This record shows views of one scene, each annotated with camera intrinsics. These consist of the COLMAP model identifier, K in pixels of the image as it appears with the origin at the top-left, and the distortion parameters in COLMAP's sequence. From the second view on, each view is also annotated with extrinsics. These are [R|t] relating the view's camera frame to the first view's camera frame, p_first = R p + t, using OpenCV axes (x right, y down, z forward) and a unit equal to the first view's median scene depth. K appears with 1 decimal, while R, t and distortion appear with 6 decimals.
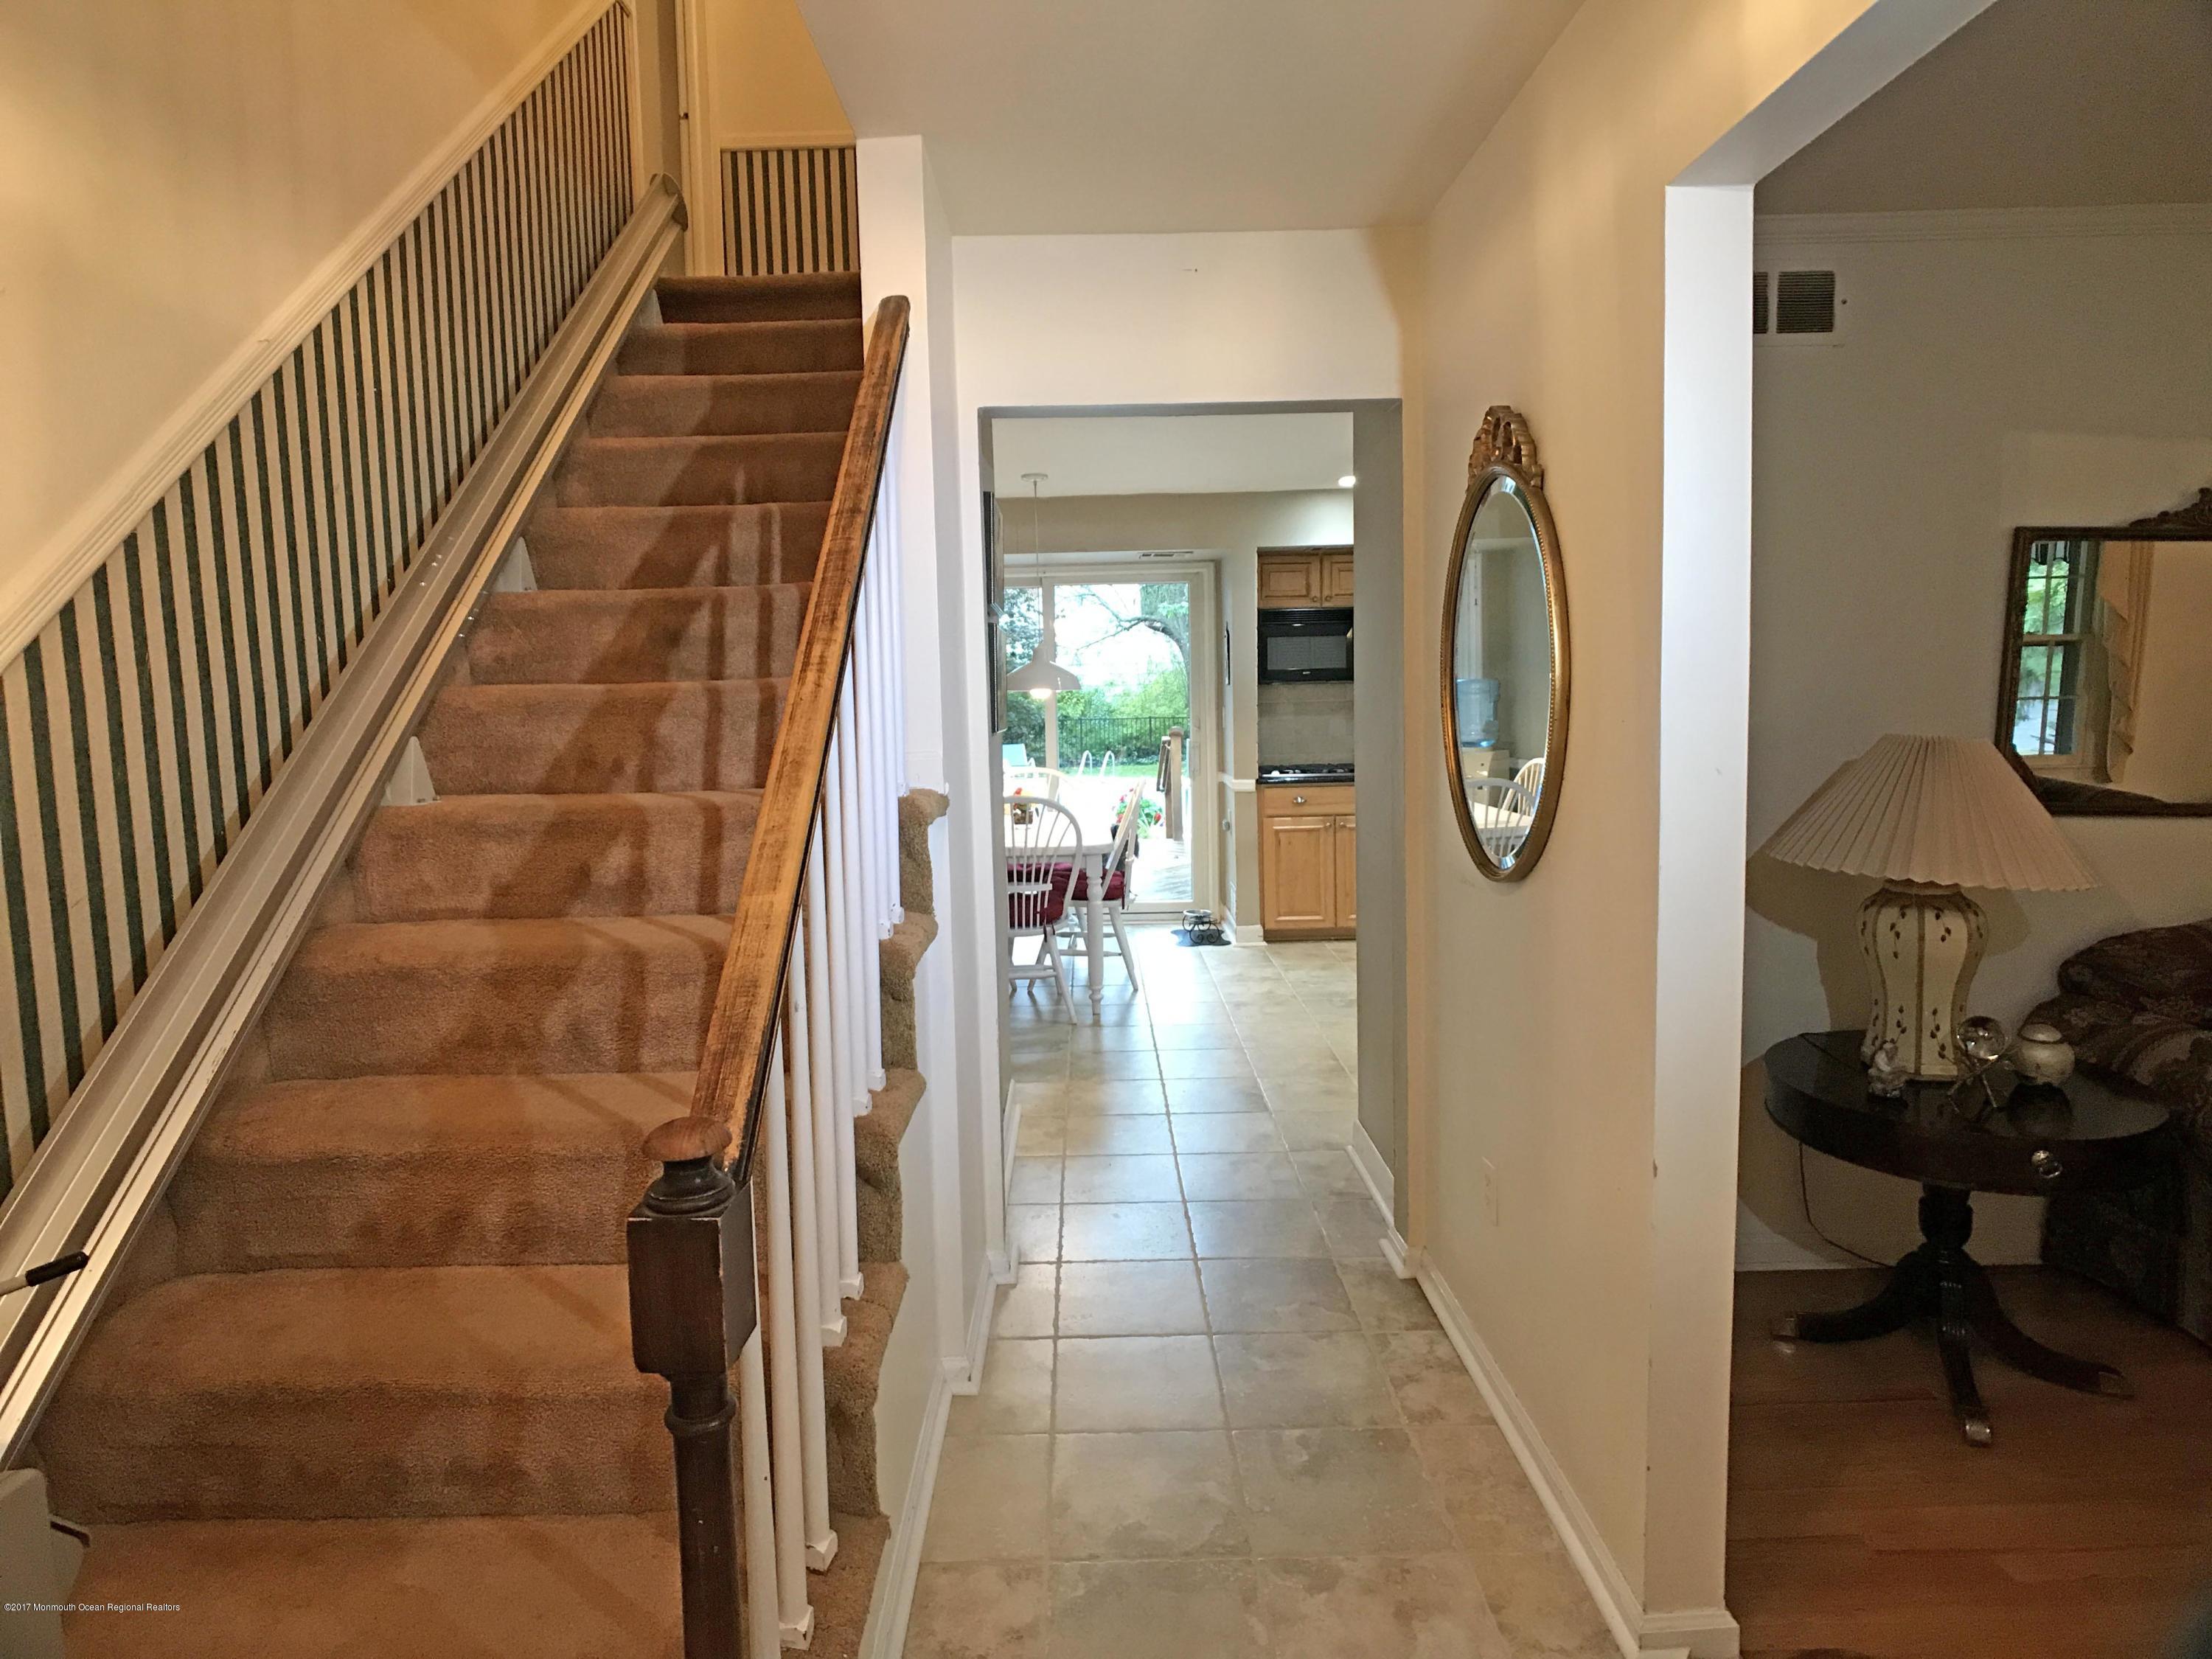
lens RADIAL K [[1195.3, 0, 1093.7], [0, 1195.3, 809.7], [0, 0, 1]] dist [-0.012853, 0.005896]
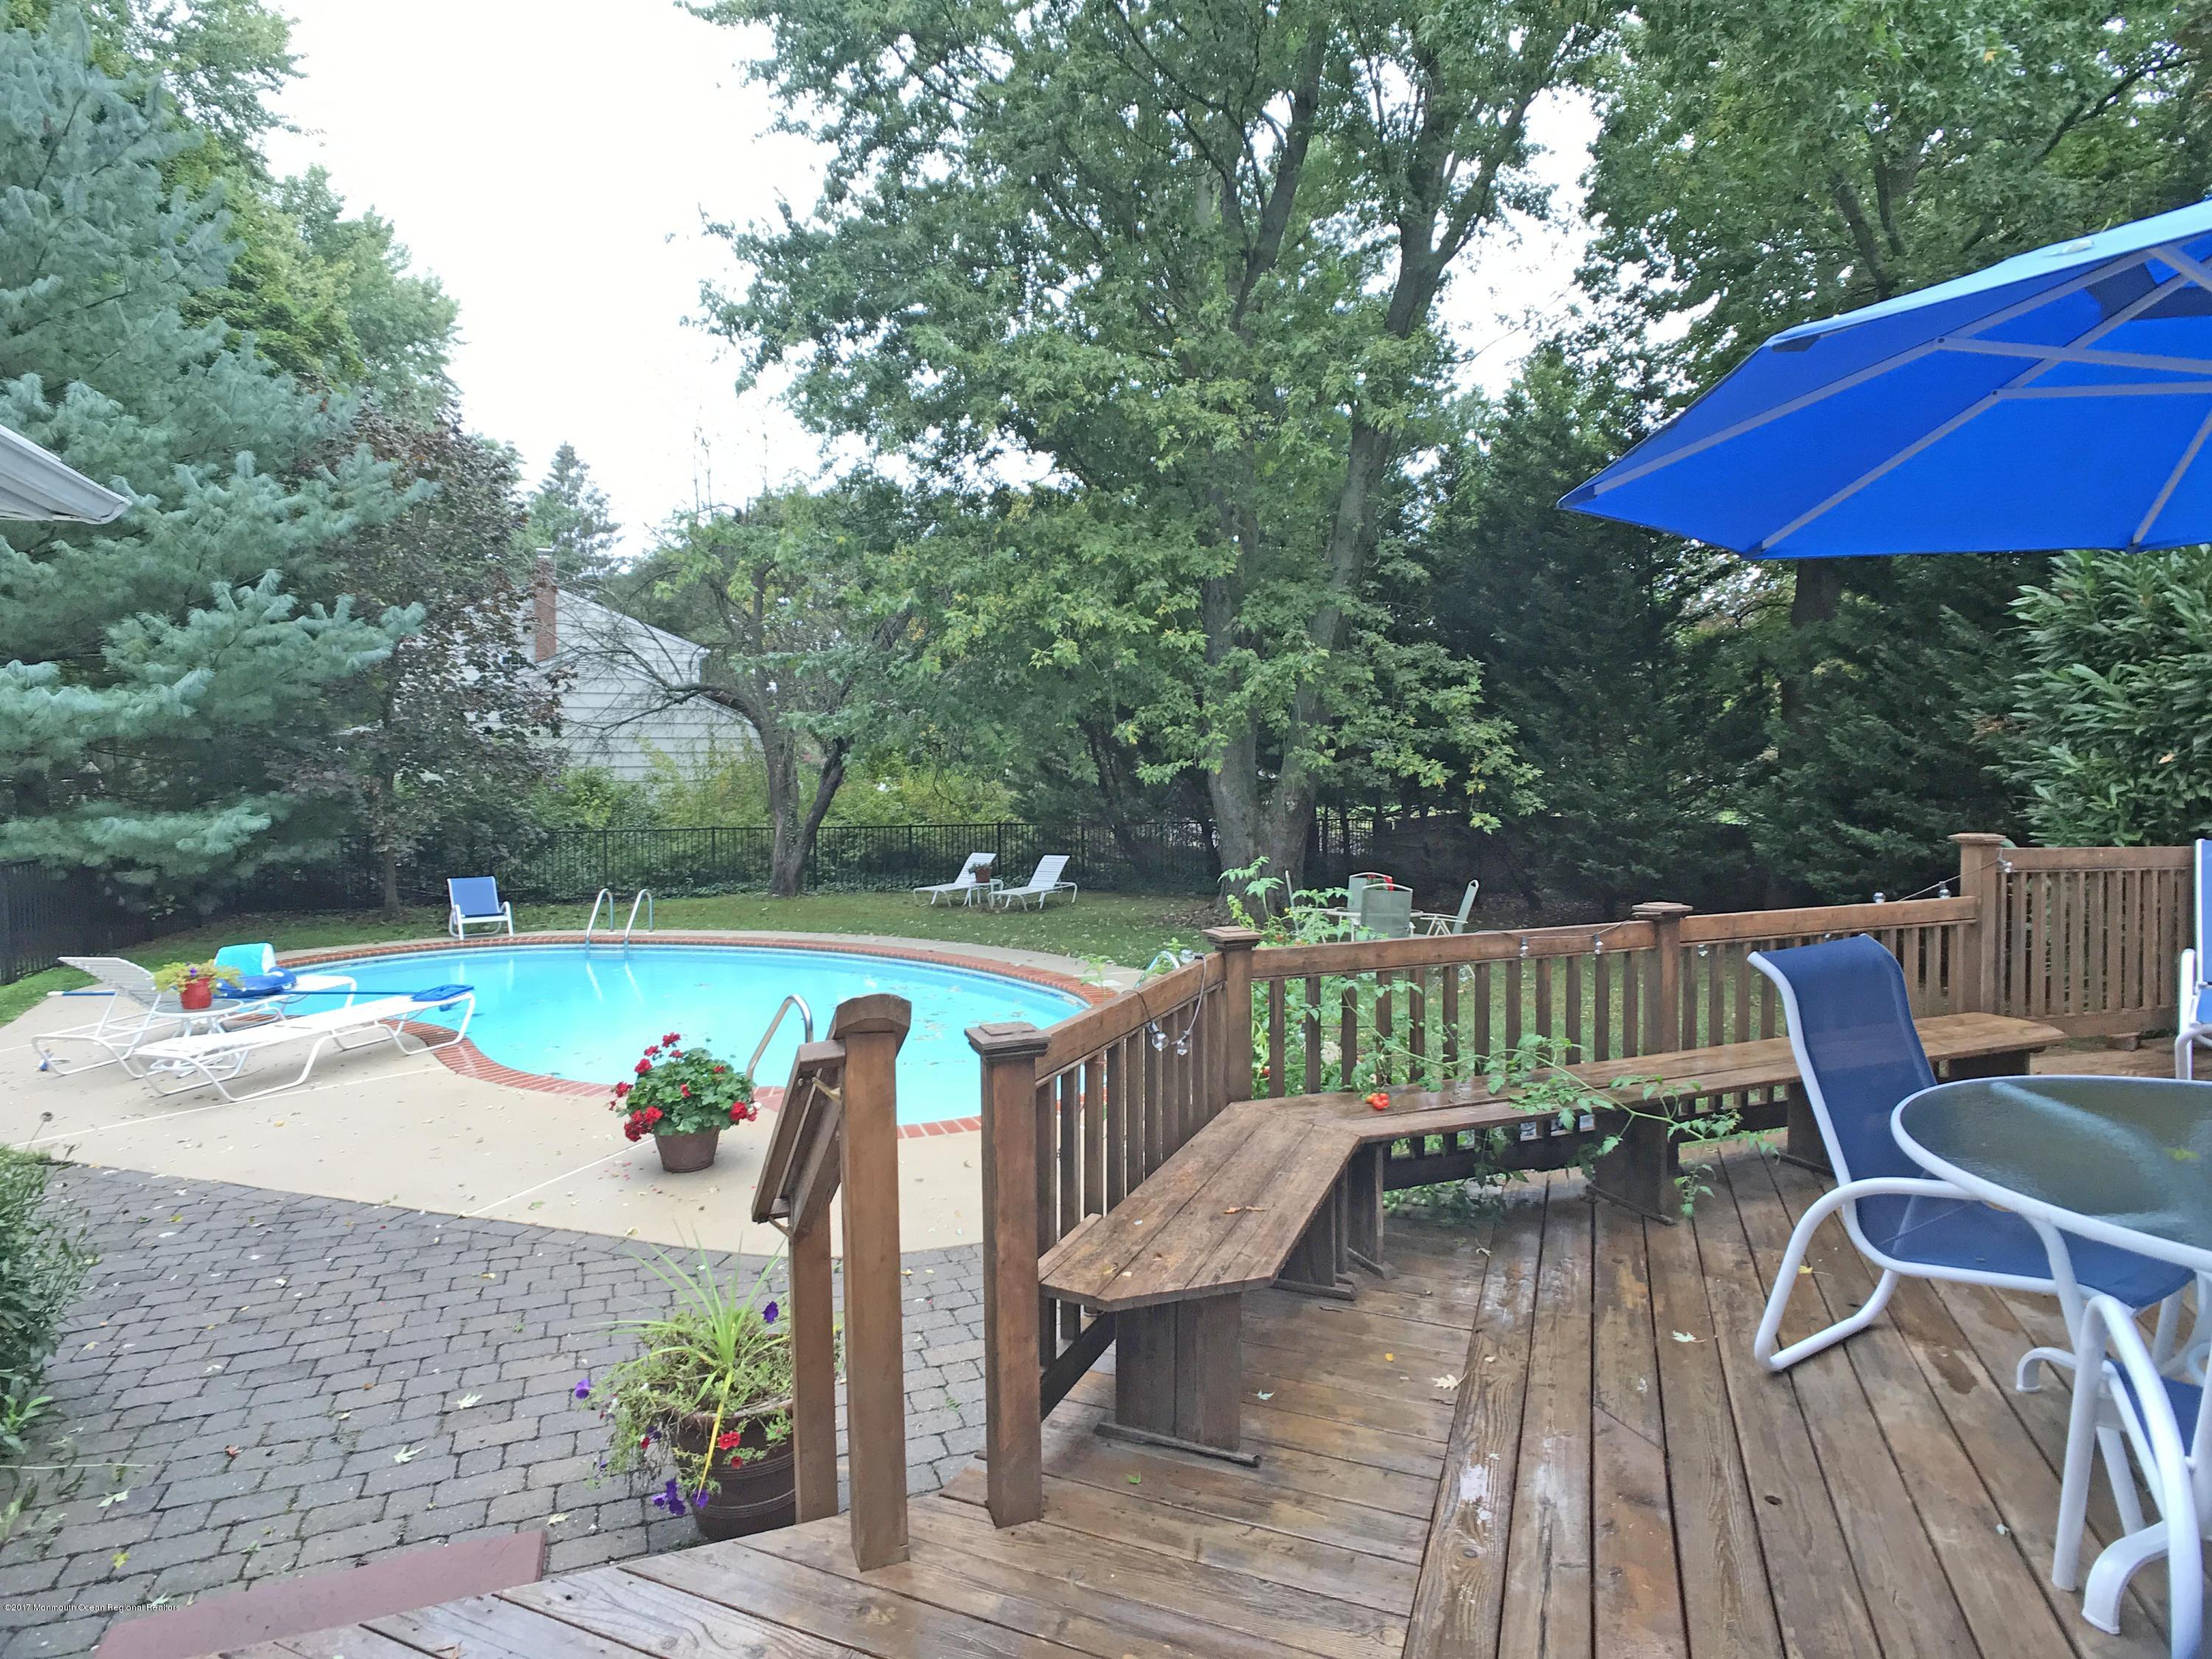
lens RADIAL K [[1195.3, 0, 1094.5], [0, 1195.3, 803.0], [0, 0, 1]] dist [-0.012853, 0.005896]
pose [[0.936395, 0.010939, 0.350778, 0.055372], [0.020396, 0.996128, -0.085511, -0.133766], [-0.350356, 0.087227, 0.932546, 1.301641]]
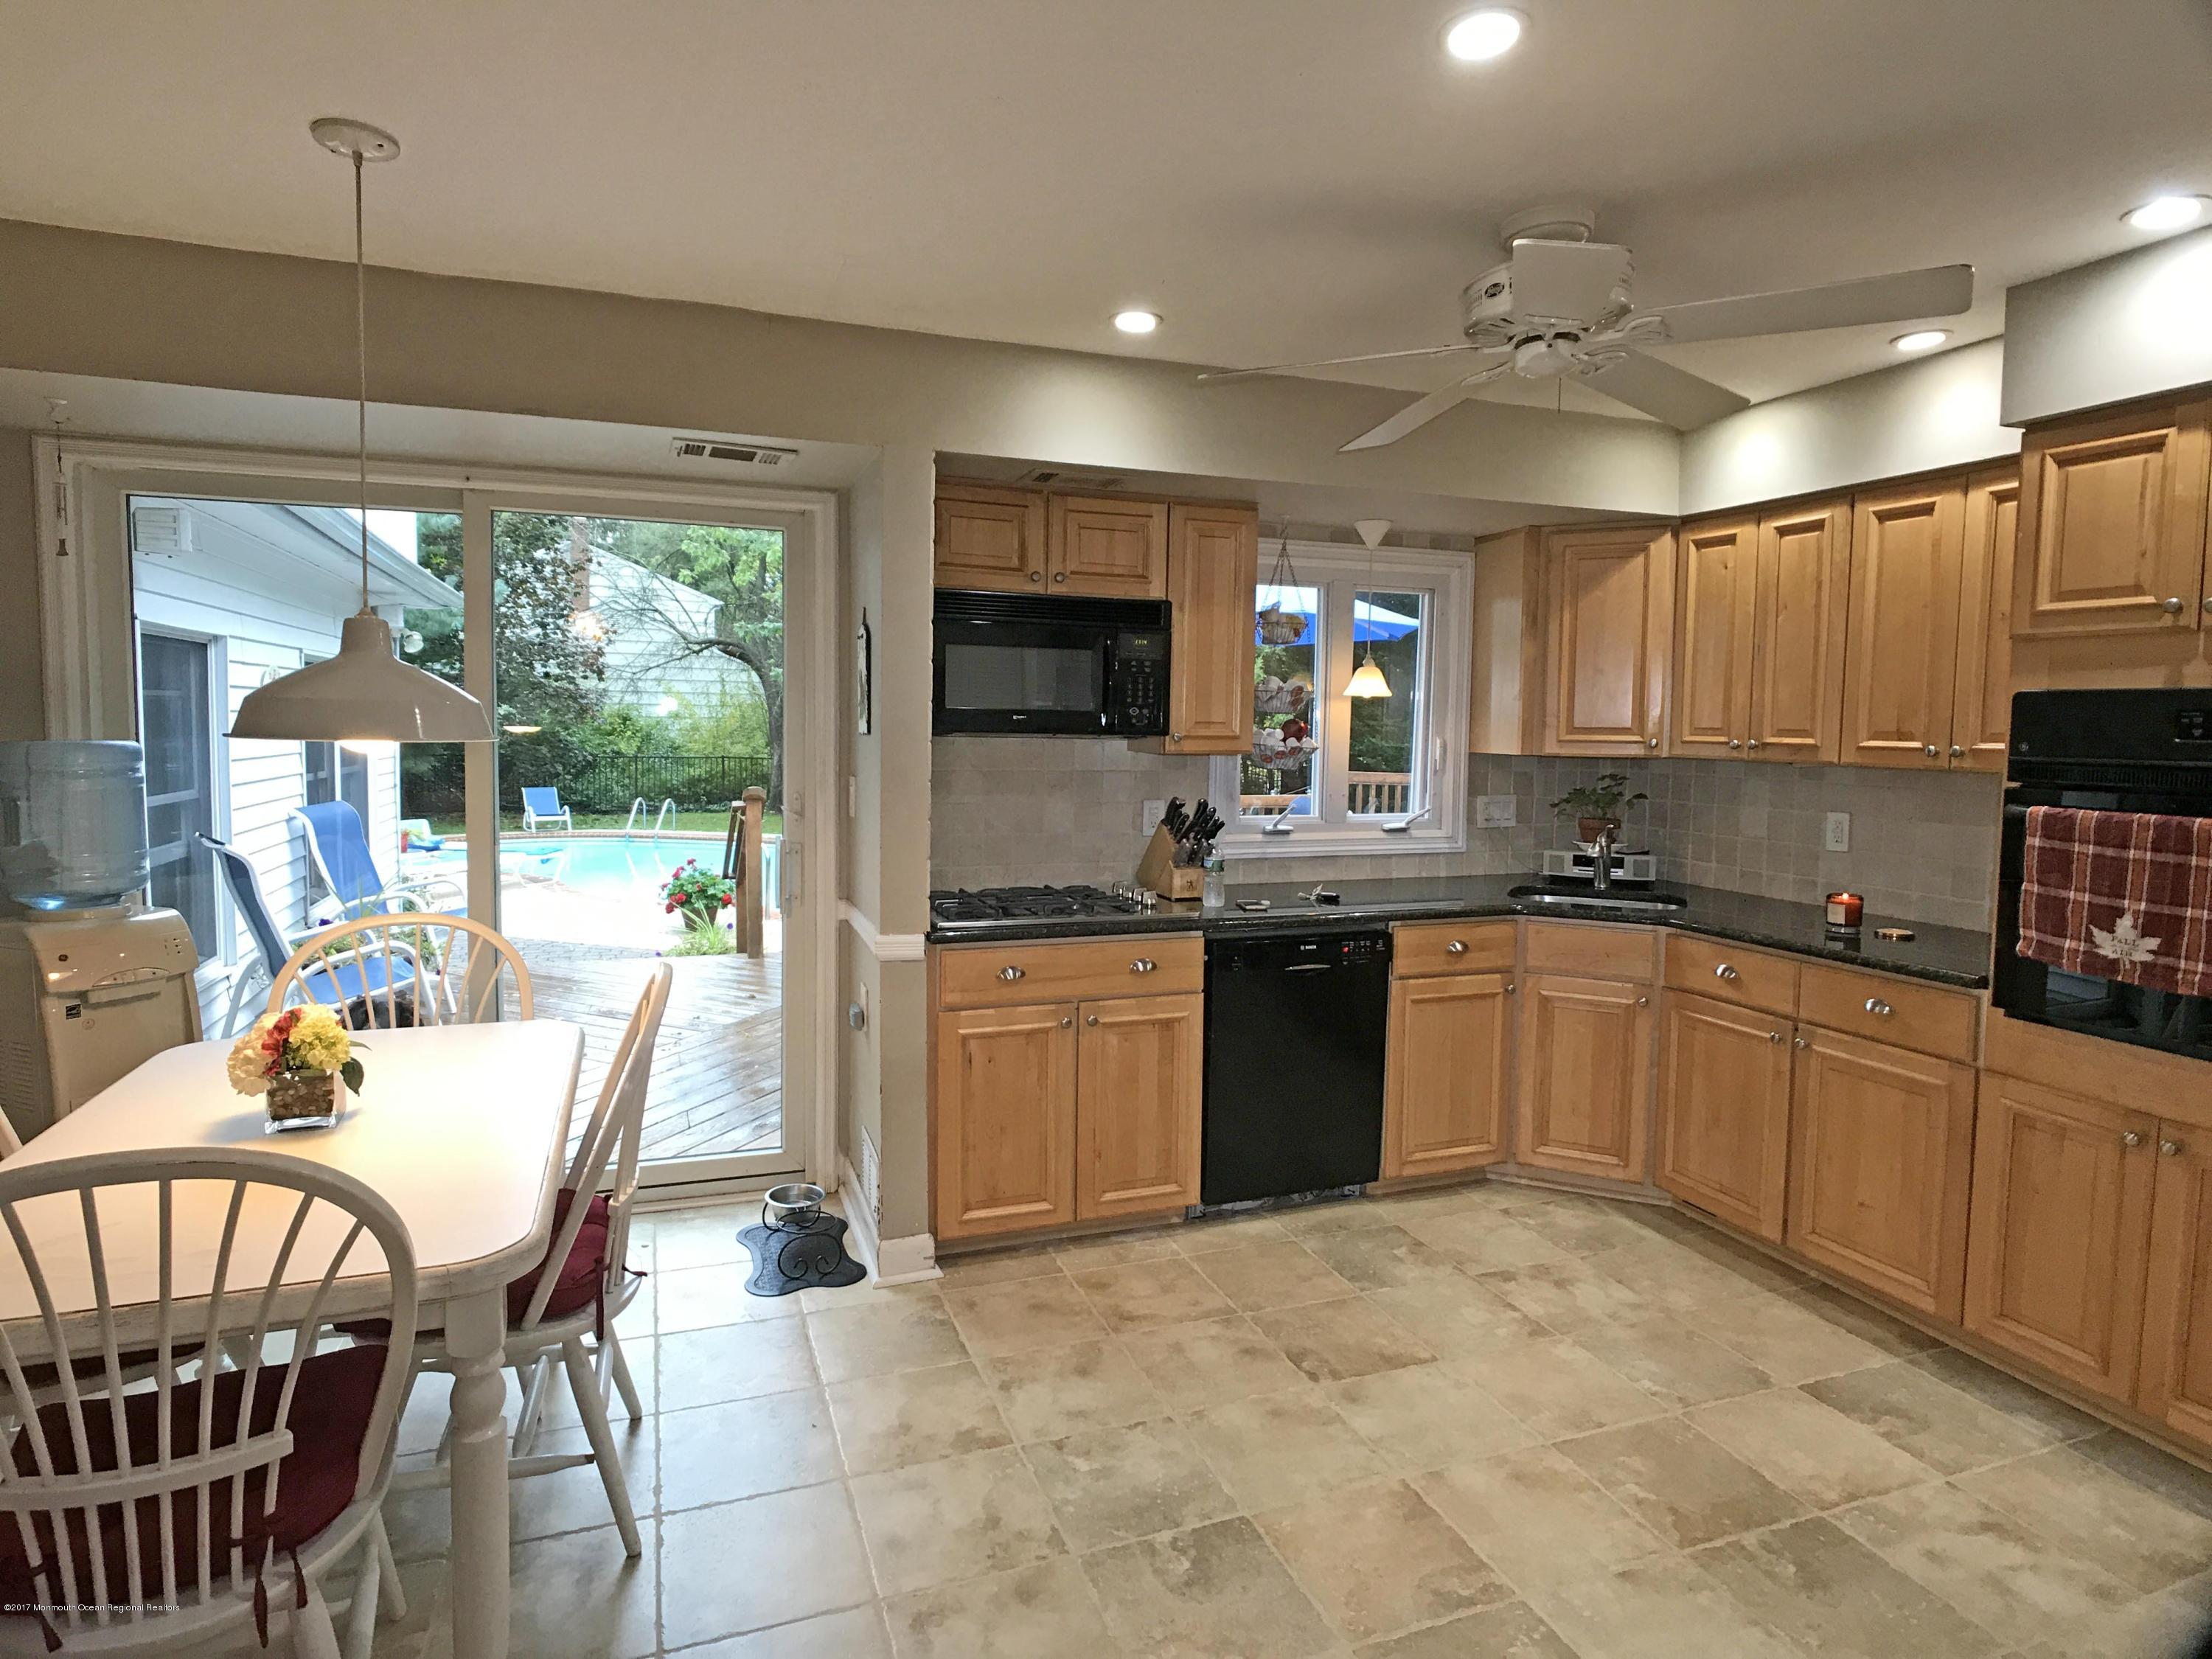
lens RADIAL K [[1195.3, 0, 1086.9], [0, 1195.3, 782.6], [0, 0, 1]] dist [-0.012853, 0.005896]
pose [[0.942073, 0.021176, 0.334738, 0.033675], [-0.002821, 0.998470, -0.055224, -0.057139], [-0.335396, 0.051081, 0.940692, 0.504481]]
